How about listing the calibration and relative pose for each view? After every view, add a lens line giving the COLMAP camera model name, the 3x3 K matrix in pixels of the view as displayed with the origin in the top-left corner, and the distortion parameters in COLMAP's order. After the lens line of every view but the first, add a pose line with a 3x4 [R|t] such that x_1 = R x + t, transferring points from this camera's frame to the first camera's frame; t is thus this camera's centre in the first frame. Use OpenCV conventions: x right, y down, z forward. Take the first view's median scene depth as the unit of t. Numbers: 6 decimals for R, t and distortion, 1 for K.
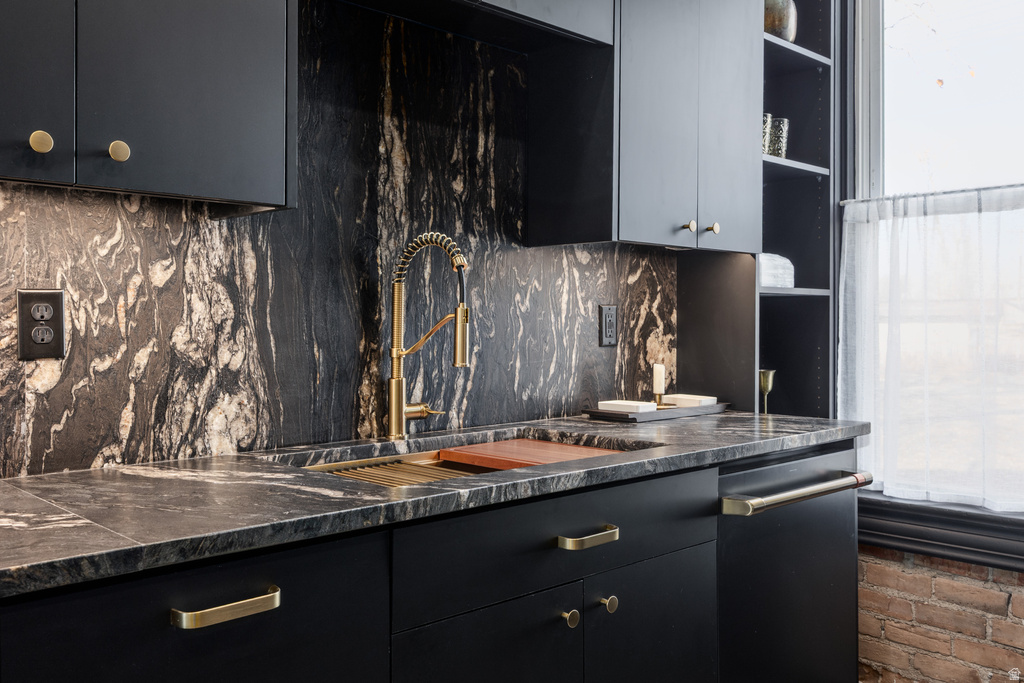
lens RADIAL K [[925.2, 0, 512.3], [0, 925.2, 327.3], [0, 0, 1]] dist [0.007121, 0.000956]
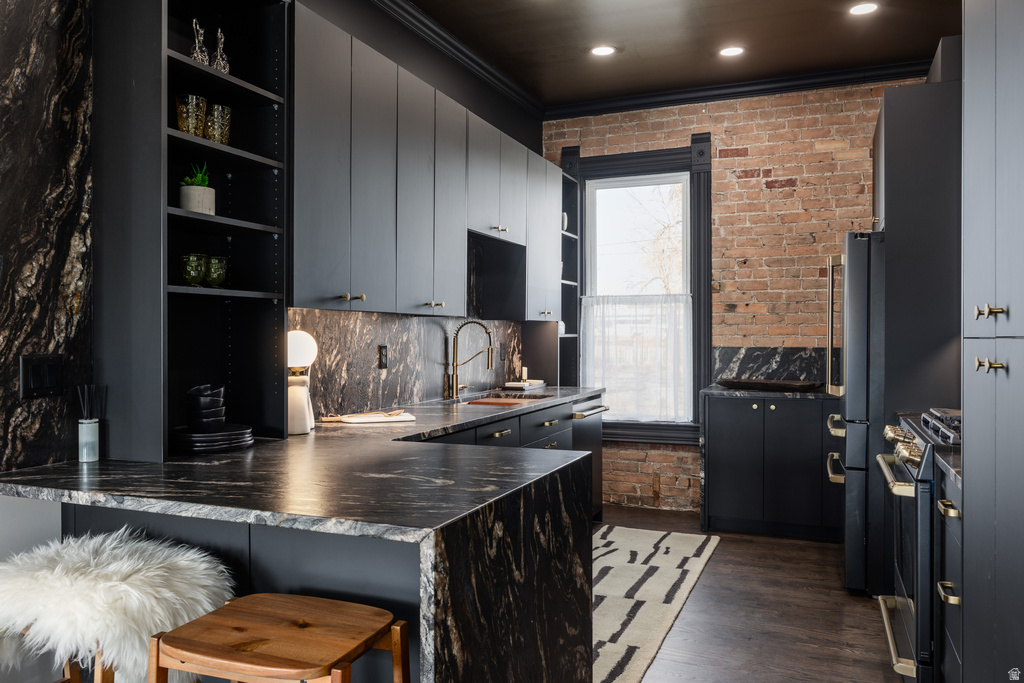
lens RADIAL K [[753.0, 0, 512.0], [0, 753.0, 341.5], [0, 0, 1]] dist [-0.001843, -0.000692]
pose [[0.921480, -0.001885, 0.388422, -1.004977], [-0.000474, 0.999982, 0.005977, -0.062002], [-0.388426, -0.005691, 0.921462, -1.267656]]
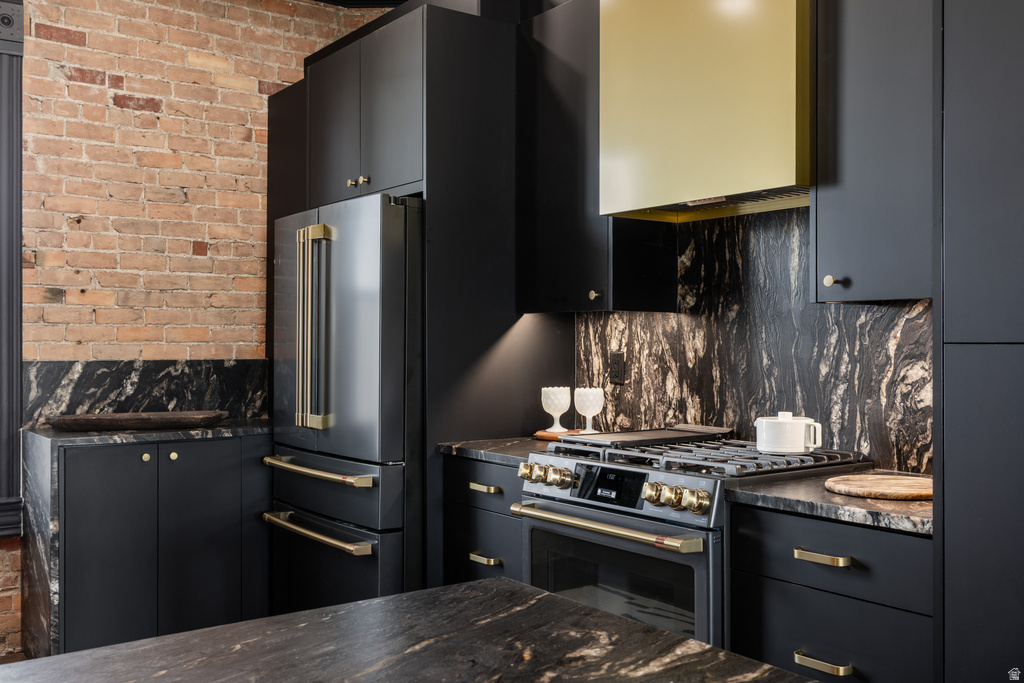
lens RADIAL K [[990.8, 0, 512.0], [0, 990.8, 341.5], [0, 0, 1]] dist [0.001391, 0.005988]
pose [[0.144597, 0.002683, 0.989487, -1.210883], [0.001403, 0.999995, -0.002917, -0.060579], [-0.989490, 0.001810, 0.144593, -0.152958]]
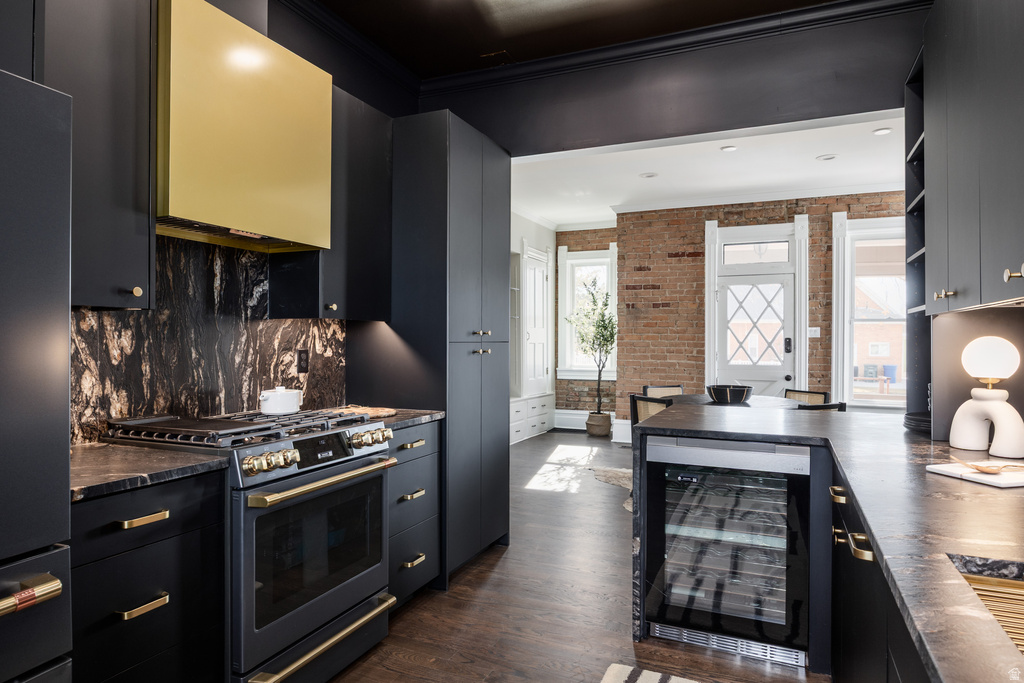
lens RADIAL K [[617.2, 0, 492.7], [0, 617.2, 340.5], [0, 0, 1]] dist [0.000169, -0.000852]
pose [[-0.939125, -0.001063, -0.343573, 0.552137], [-0.001790, 0.999997, 0.001799, -0.069105], [0.343570, 0.002304, -0.939124, 1.329657]]
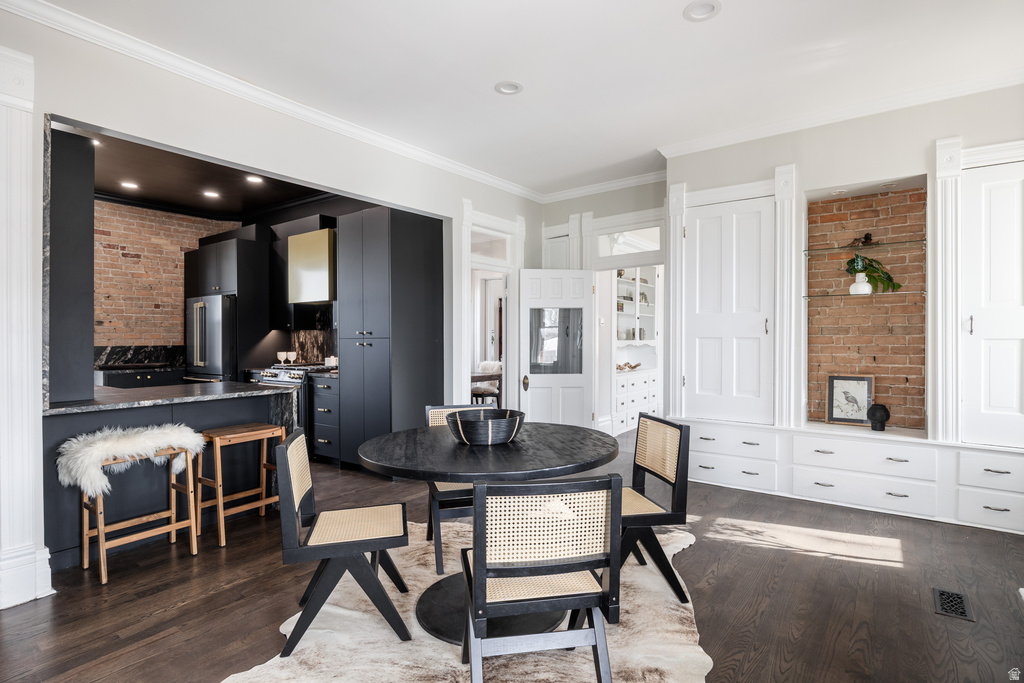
lens RADIAL K [[521.5, 0, 512.0], [0, 521.5, 341.5], [0, 0, 1]] dist [-0.000056, -0.000001]
pose [[-0.163826, -0.004546, 0.986479, -3.143145], [0.006824, 0.999960, 0.005741, -0.055462], [-0.986466, 0.007672, -0.163788, -0.988544]]
